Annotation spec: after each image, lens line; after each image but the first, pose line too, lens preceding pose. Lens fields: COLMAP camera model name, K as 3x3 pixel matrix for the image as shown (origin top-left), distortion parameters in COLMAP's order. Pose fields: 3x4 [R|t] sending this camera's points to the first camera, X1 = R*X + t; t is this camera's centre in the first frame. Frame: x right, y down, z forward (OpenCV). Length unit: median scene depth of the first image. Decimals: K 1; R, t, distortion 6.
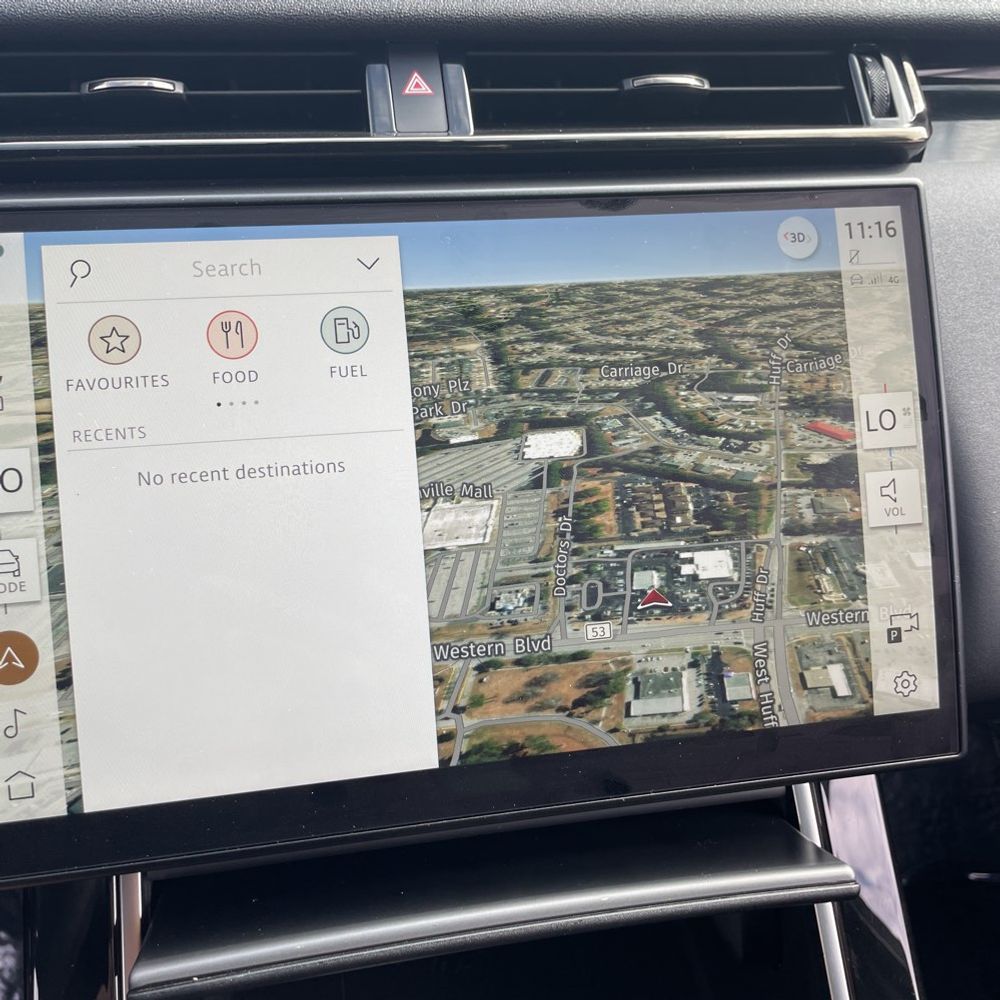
lens RADIAL K [[1005.6, 0, 500.4], [0, 1005.6, 490.3], [0, 0, 1]] dist [0.073693, -0.090220]
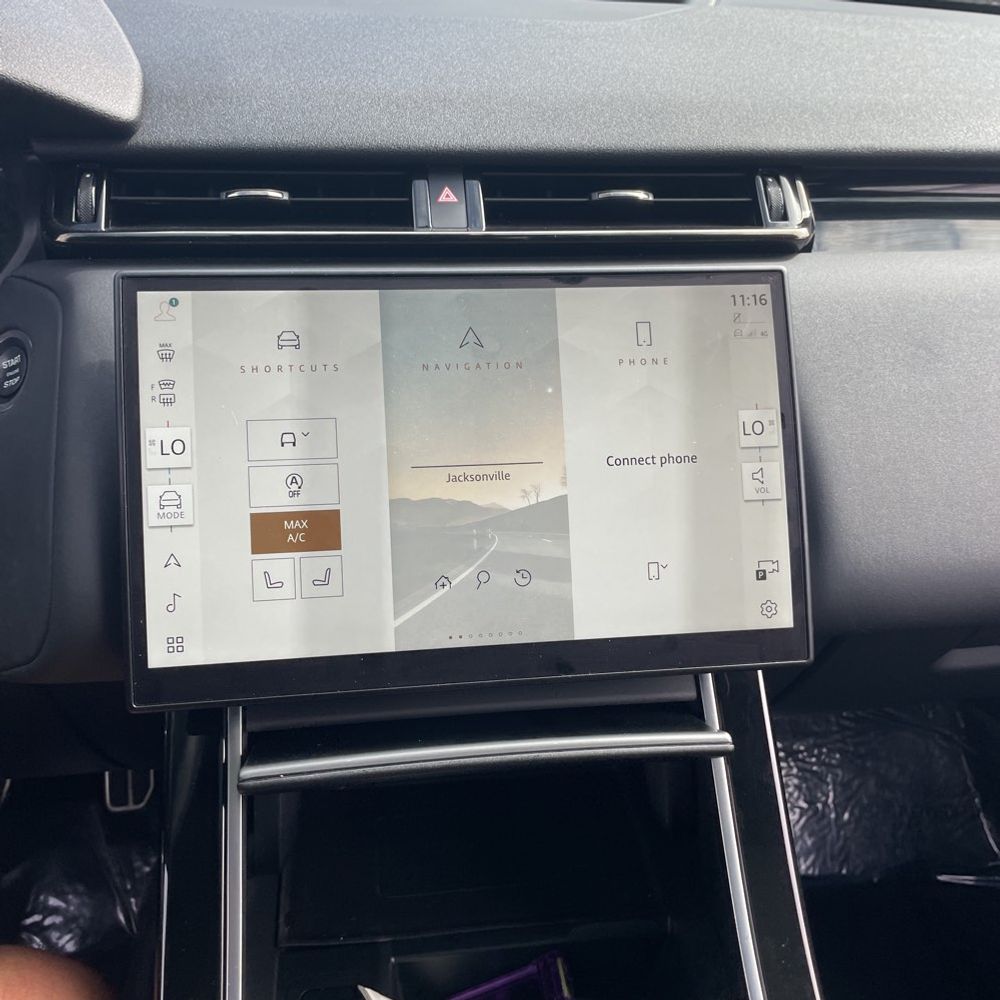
lens RADIAL K [[990.3, 0, 513.8], [0, 990.3, 498.6], [0, 0, 1]] dist [0.090595, -0.009356]
pose [[0.999332, 0.023550, -0.027958, 0.068670], [-0.024952, 0.998393, -0.050880, 0.112664], [0.026714, 0.051544, 0.998313, -0.436847]]
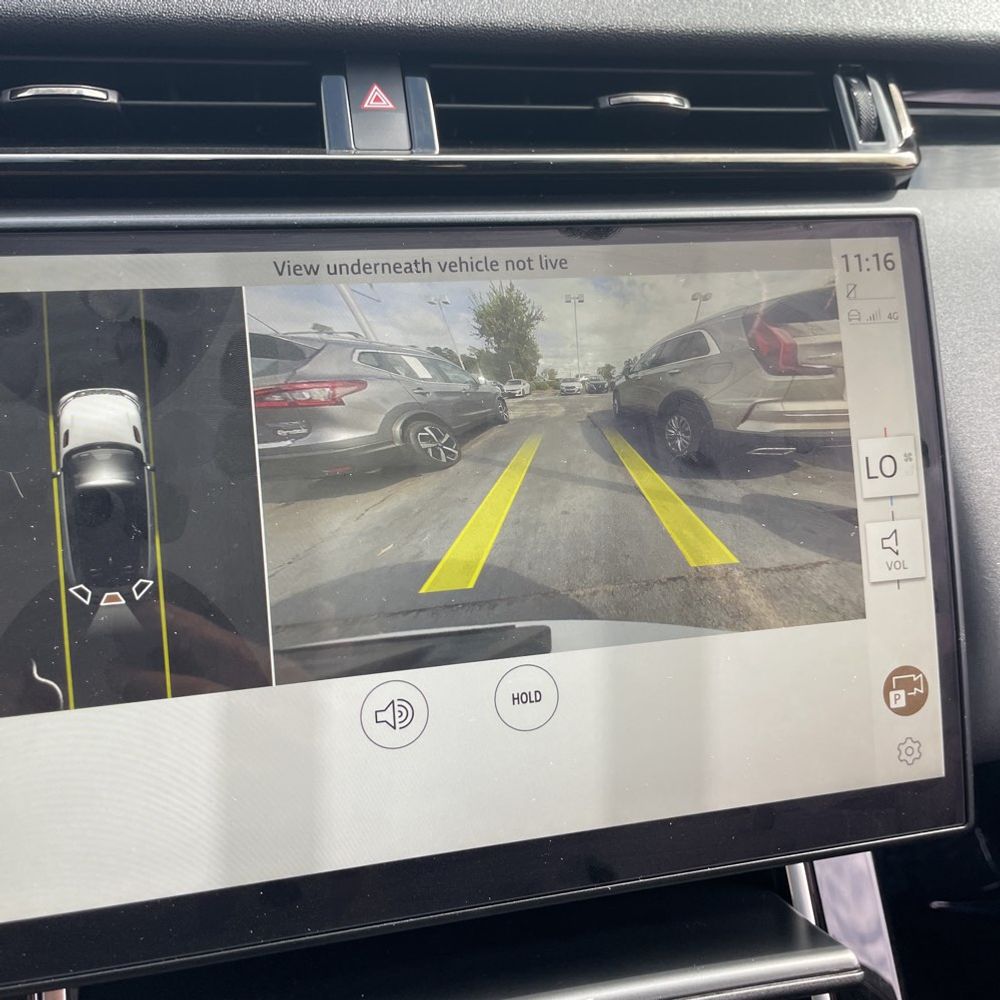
lens RADIAL K [[1005.6, 0, 500.4], [0, 1005.6, 490.3], [0, 0, 1]] dist [0.073693, -0.090220]
pose [[0.998698, -0.001862, 0.050979, -0.019892], [0.002559, 0.999904, -0.013618, -0.034965], [-0.050949, 0.013730, 0.998607, 0.089013]]
